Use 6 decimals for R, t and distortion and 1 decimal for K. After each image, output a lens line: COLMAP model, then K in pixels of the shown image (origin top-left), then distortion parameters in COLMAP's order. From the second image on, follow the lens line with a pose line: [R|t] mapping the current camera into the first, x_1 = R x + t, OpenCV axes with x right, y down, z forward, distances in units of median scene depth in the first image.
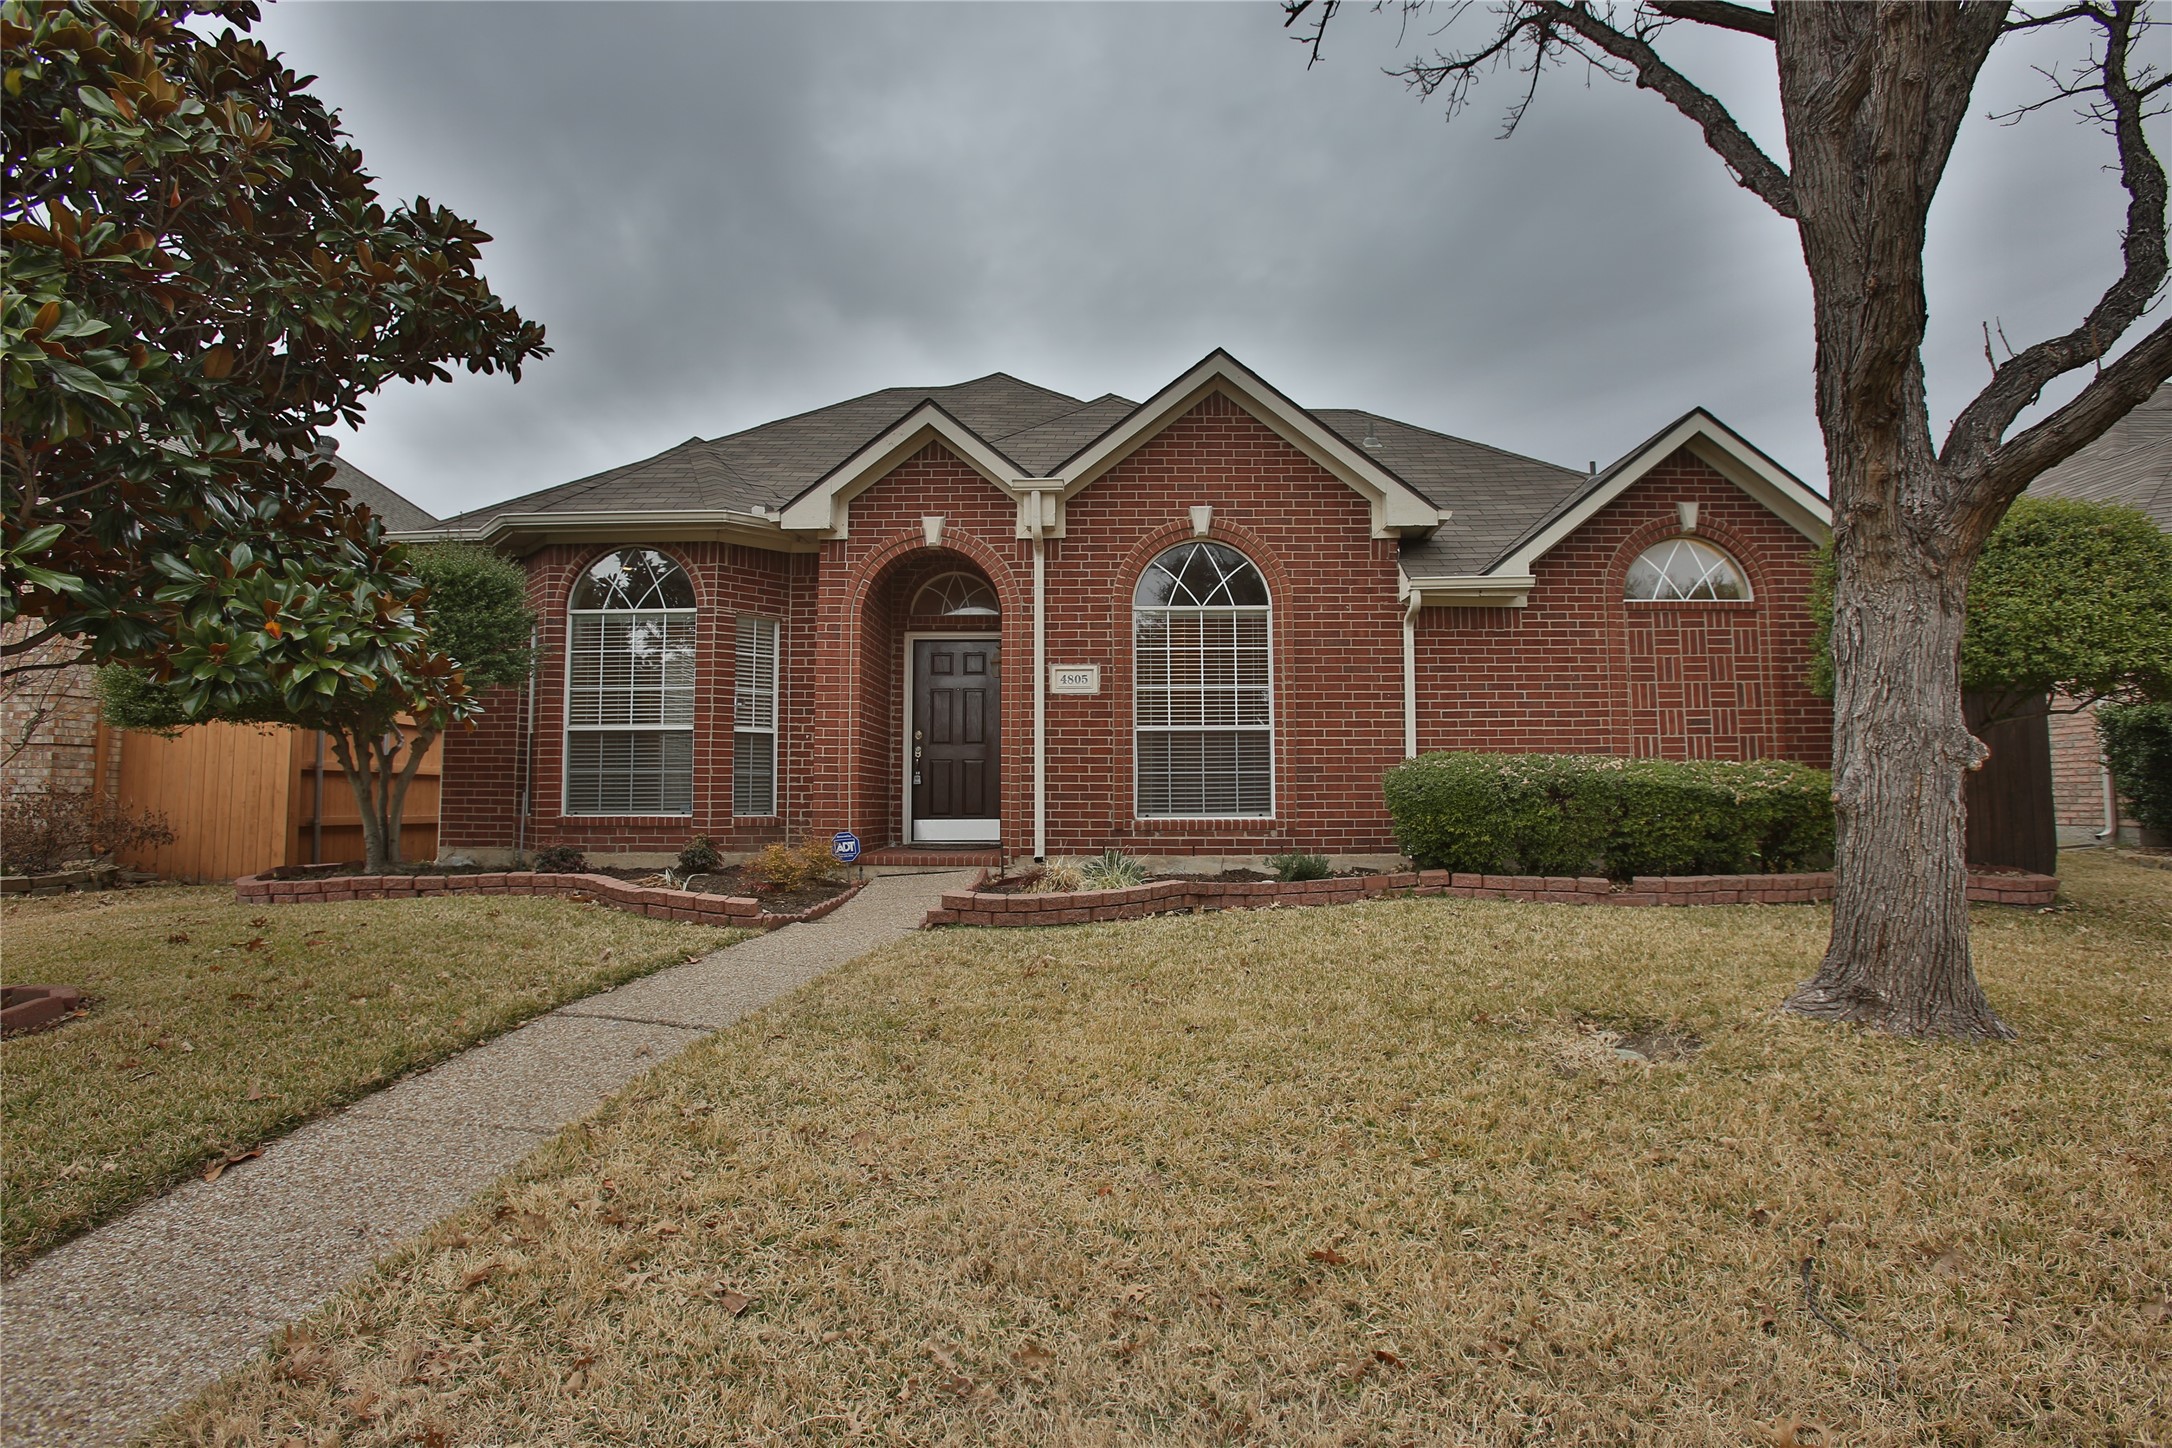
lens RADIAL K [[1041.7, 0, 1088.6], [0, 1041.7, 729.7], [0, 0, 1]] dist [-0.078038, 0.029267]
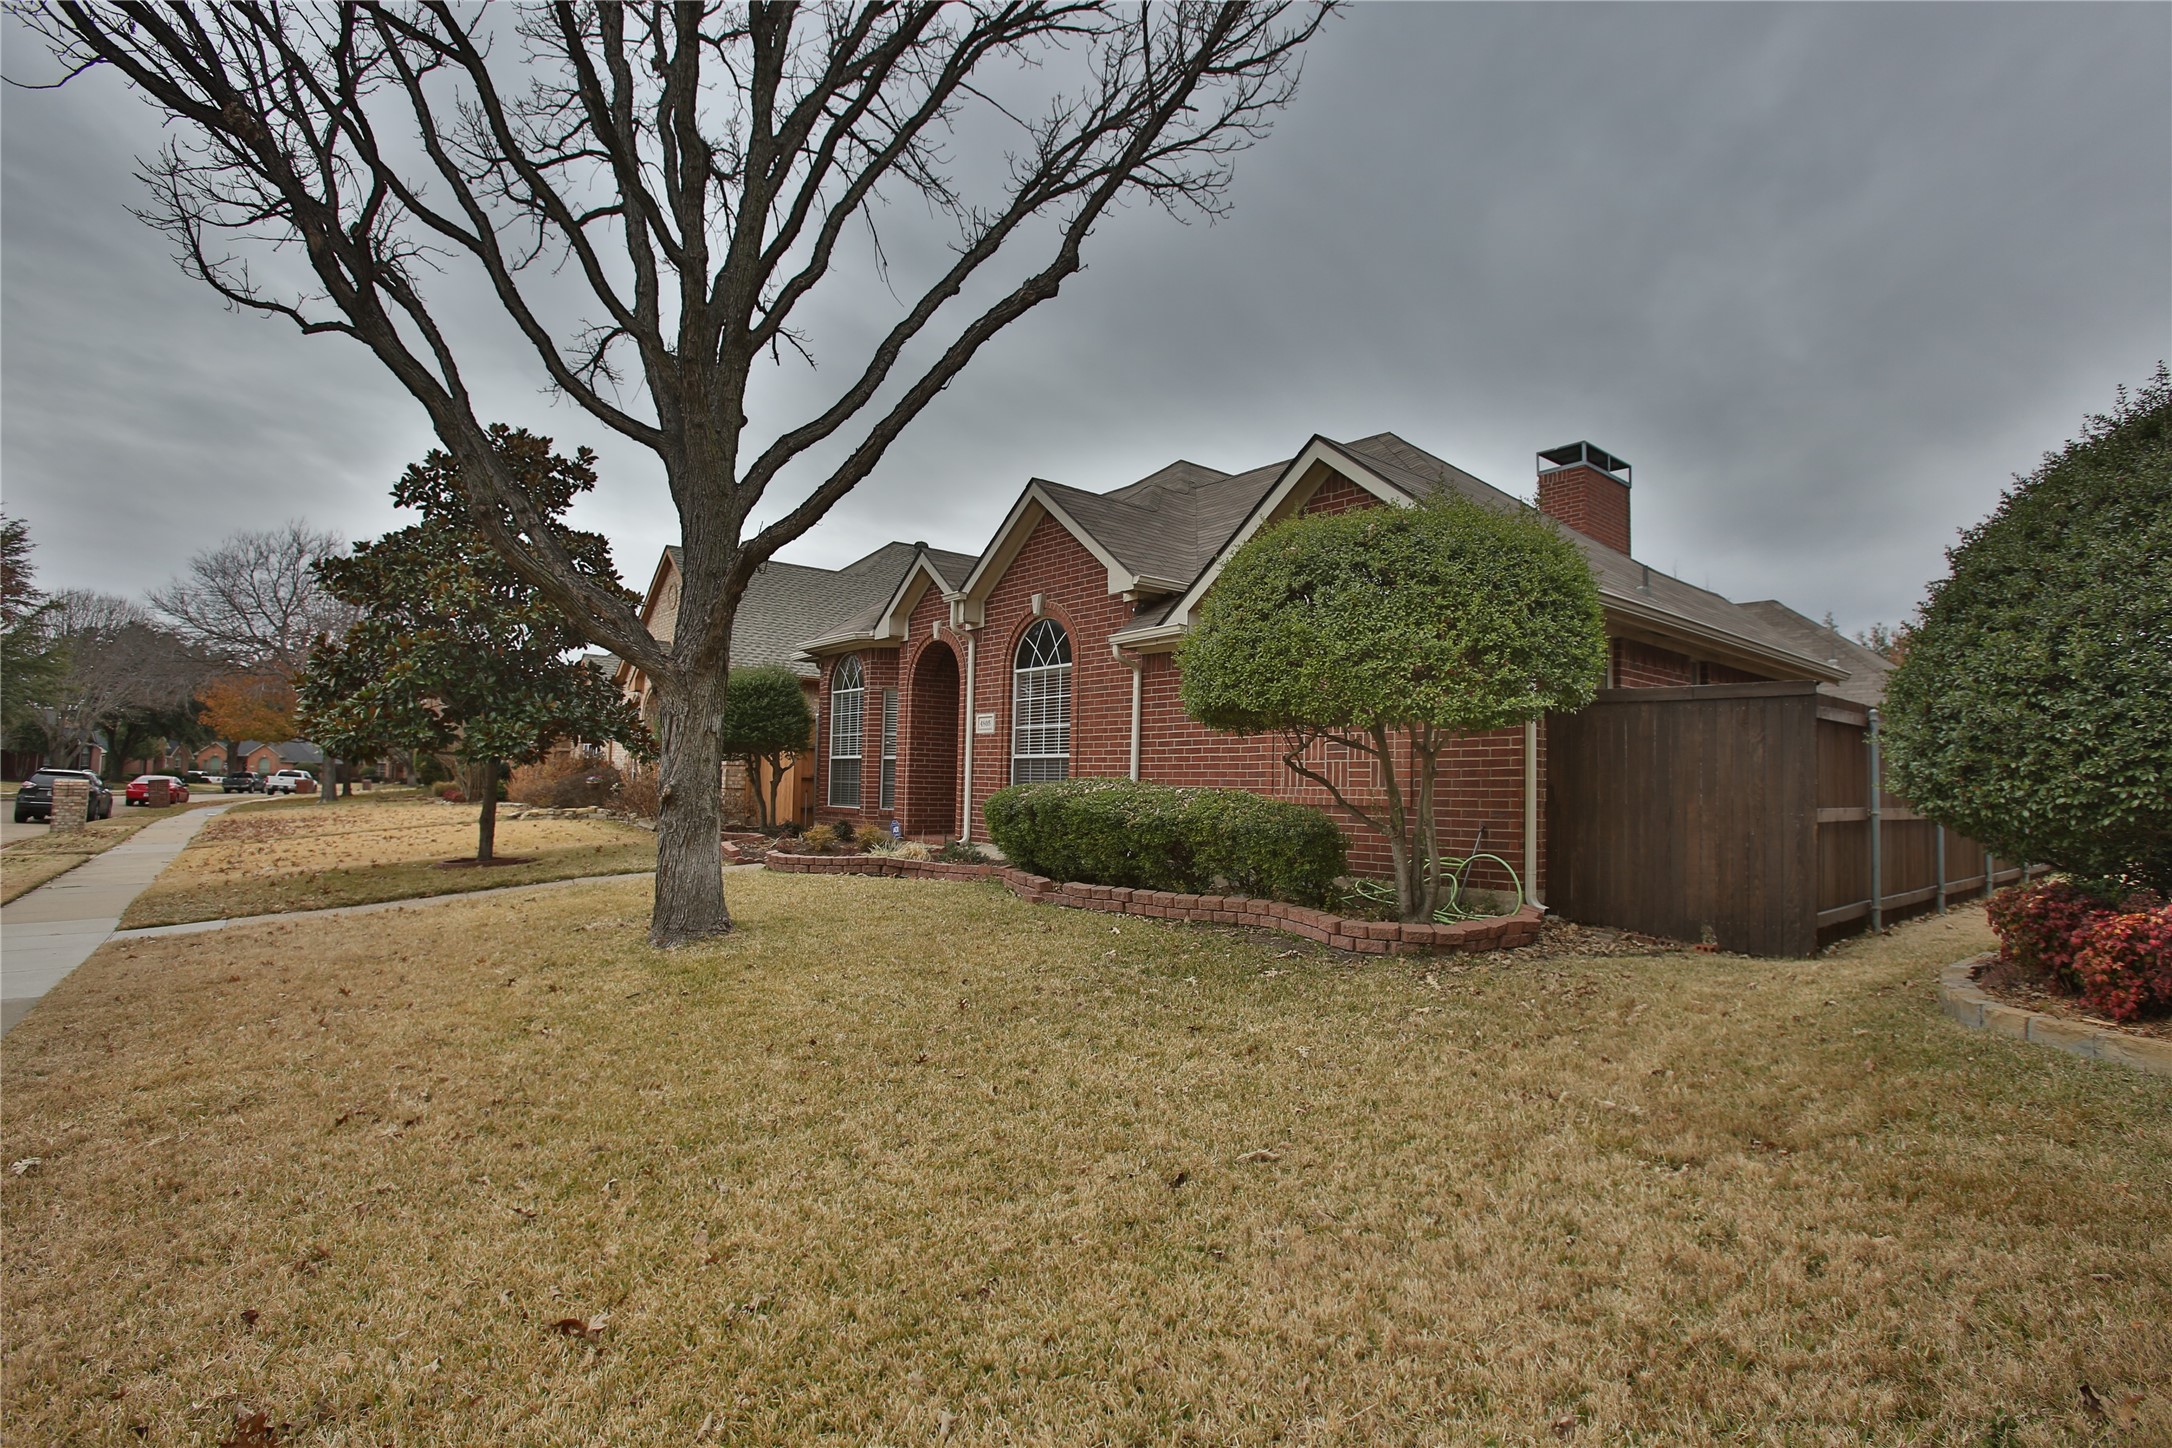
lens RADIAL K [[1041.7, 0, 1088.6], [0, 1041.7, 729.7], [0, 0, 1]] dist [-0.078038, 0.029267]
pose [[0.656591, -0.025344, -0.753821, 1.188091], [0.023462, 0.999638, -0.013172, -0.016883], [0.753882, -0.009037, 0.656947, 0.147882]]
